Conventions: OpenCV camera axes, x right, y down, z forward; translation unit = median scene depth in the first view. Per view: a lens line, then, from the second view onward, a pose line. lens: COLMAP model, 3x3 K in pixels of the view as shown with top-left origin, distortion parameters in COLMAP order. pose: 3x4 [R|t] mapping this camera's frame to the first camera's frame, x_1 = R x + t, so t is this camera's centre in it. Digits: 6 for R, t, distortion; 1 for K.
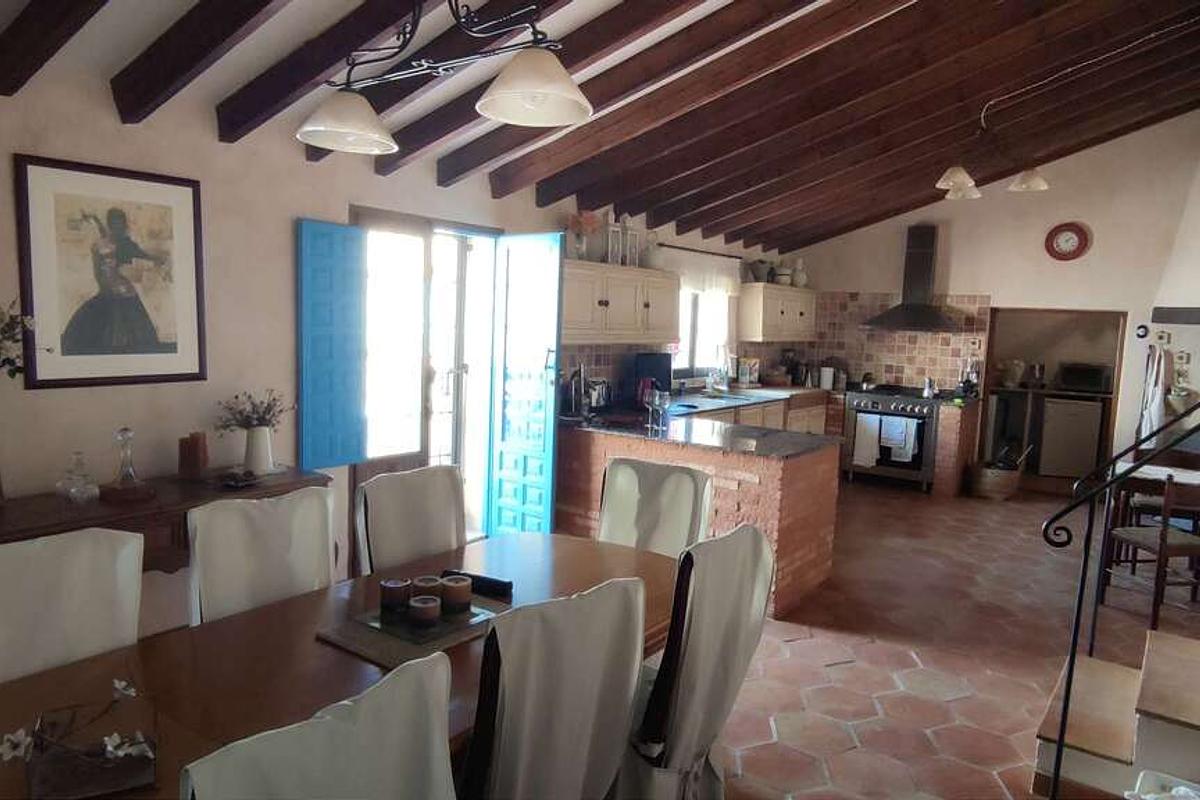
lens RADIAL K [[809.5, 0, 604.8], [0, 809.5, 401.3], [0, 0, 1]] dist [0.039042, -0.051090]
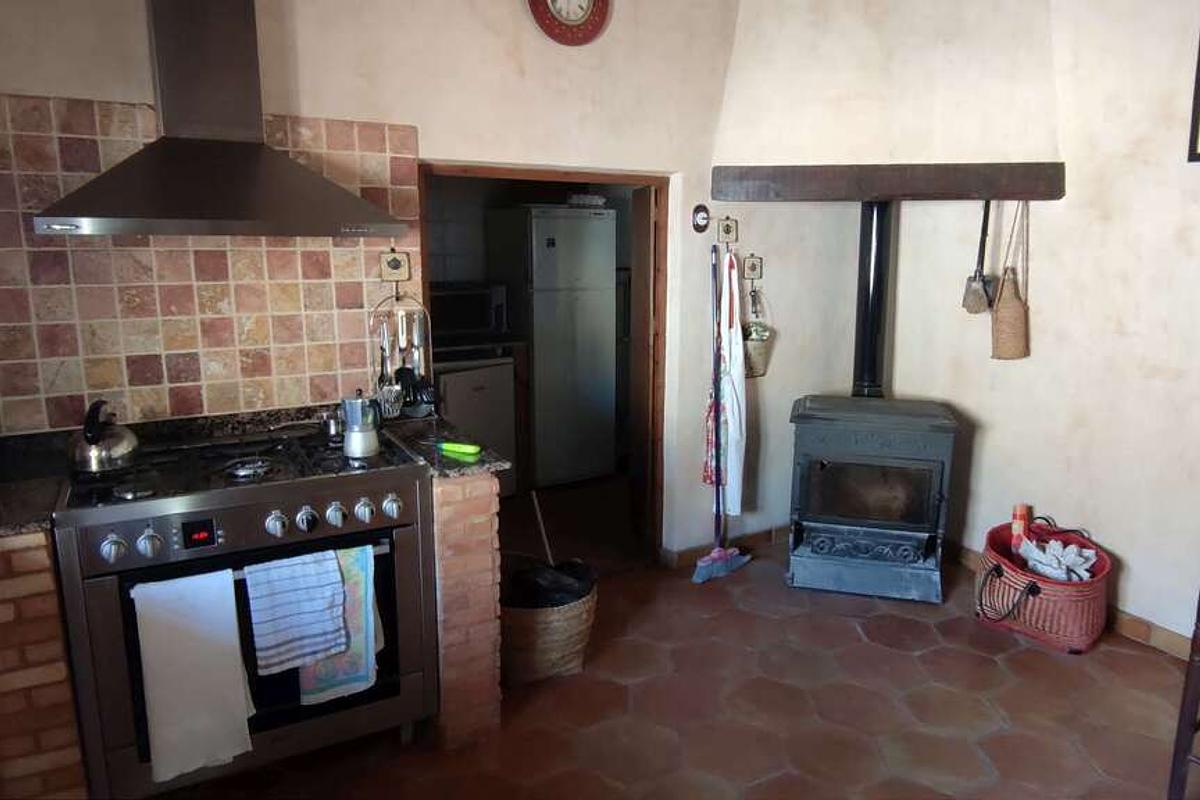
lens RADIAL K [[809.5, 0, 604.8], [0, 809.5, 401.3], [0, 0, 1]] dist [0.039042, -0.051090]
pose [[0.457367, -0.206717, 0.864918, 0.183312], [0.121285, 0.978019, 0.169613, -0.064106], [-0.880968, 0.027326, 0.472385, 0.780631]]
